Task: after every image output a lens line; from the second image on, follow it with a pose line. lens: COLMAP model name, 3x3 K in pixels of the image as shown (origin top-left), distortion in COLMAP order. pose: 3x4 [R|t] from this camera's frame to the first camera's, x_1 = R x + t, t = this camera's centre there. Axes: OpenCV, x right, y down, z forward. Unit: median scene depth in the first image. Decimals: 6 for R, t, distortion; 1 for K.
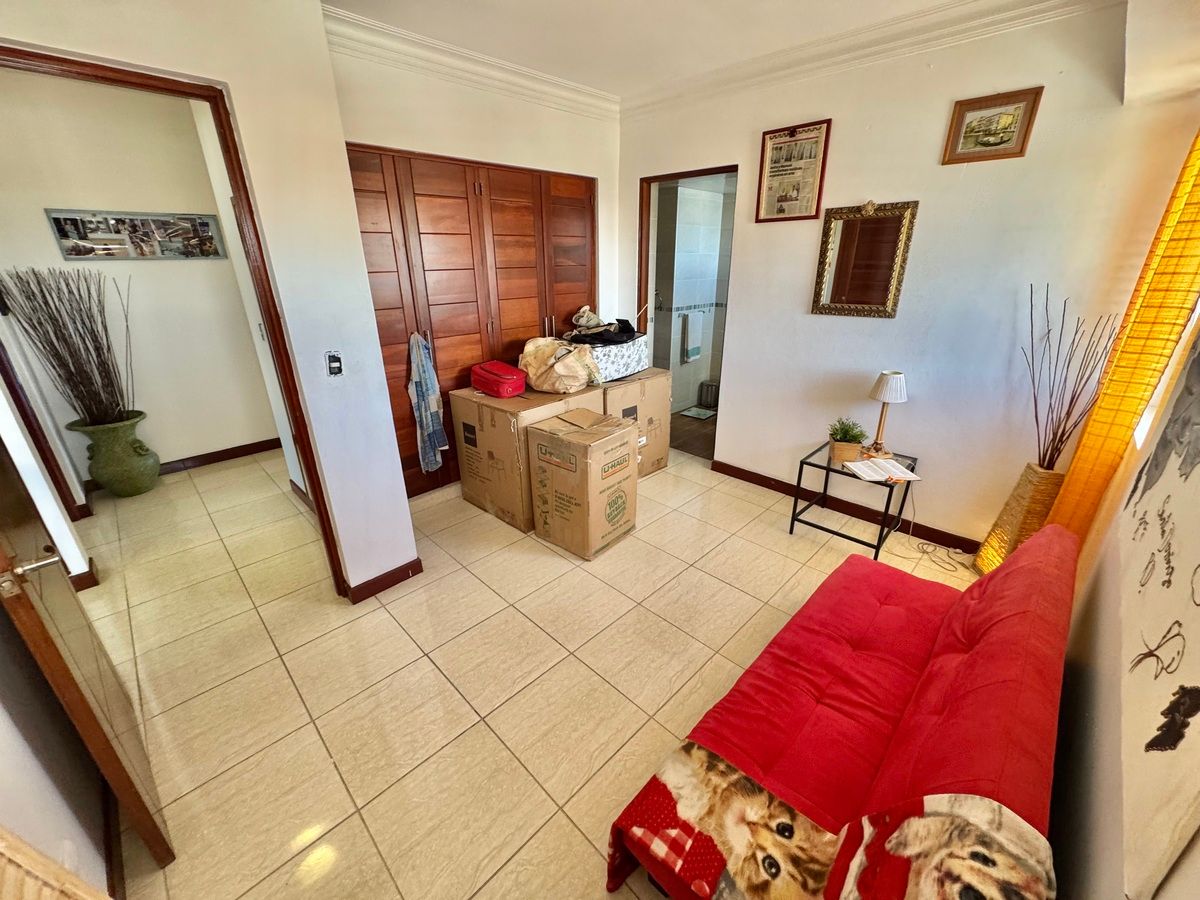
lens RADIAL K [[479.5, 0, 601.6], [0, 479.5, 448.2], [0, 0, 1]] dist [-0.000609, -0.000020]
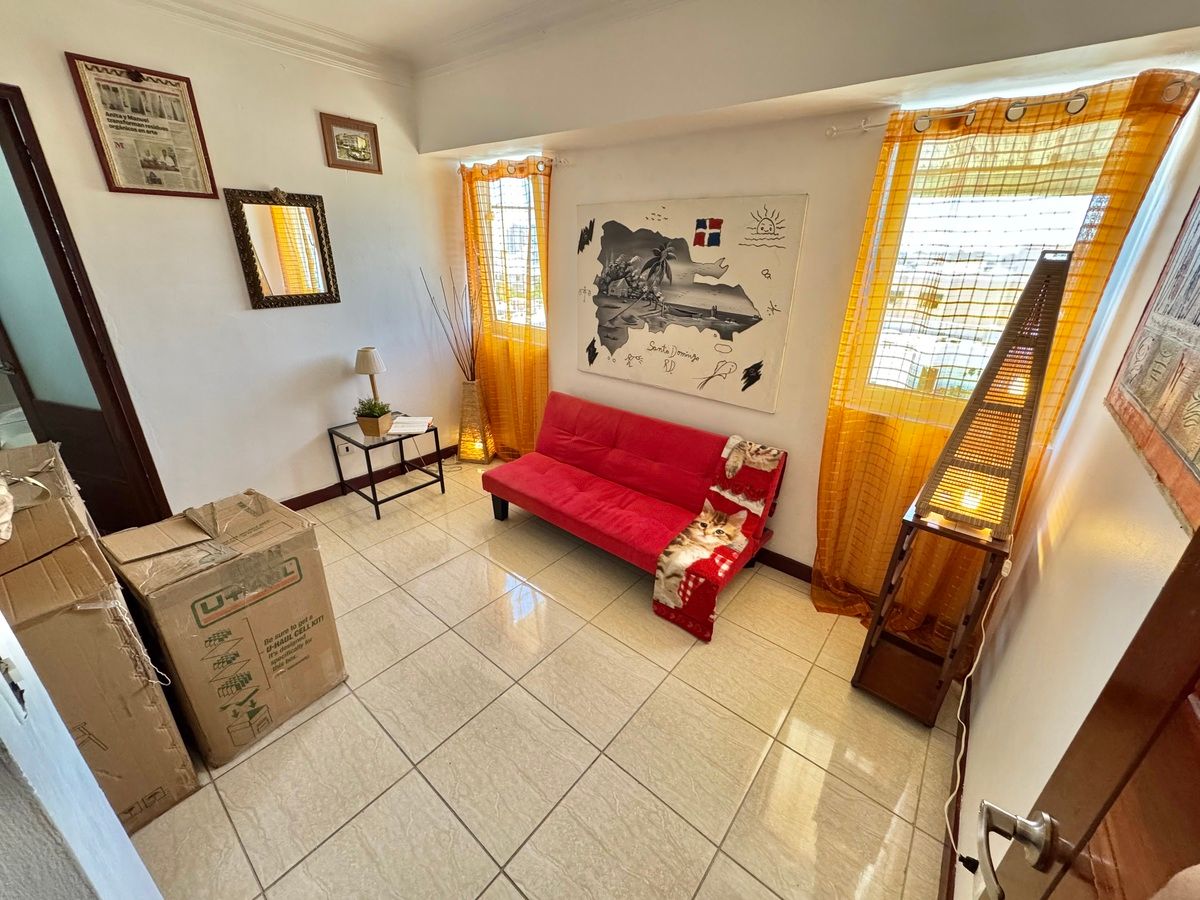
lens RADIAL K [[479.5, 0, 599.9], [0, 479.5, 448.1], [0, 0, 1]] dist [-0.000609, -0.000020]
pose [[-0.092725, -0.377551, 0.921334, -0.614842], [0.343750, 0.856289, 0.385493, -0.210964], [-0.934472, 0.352453, 0.050383, 0.519529]]
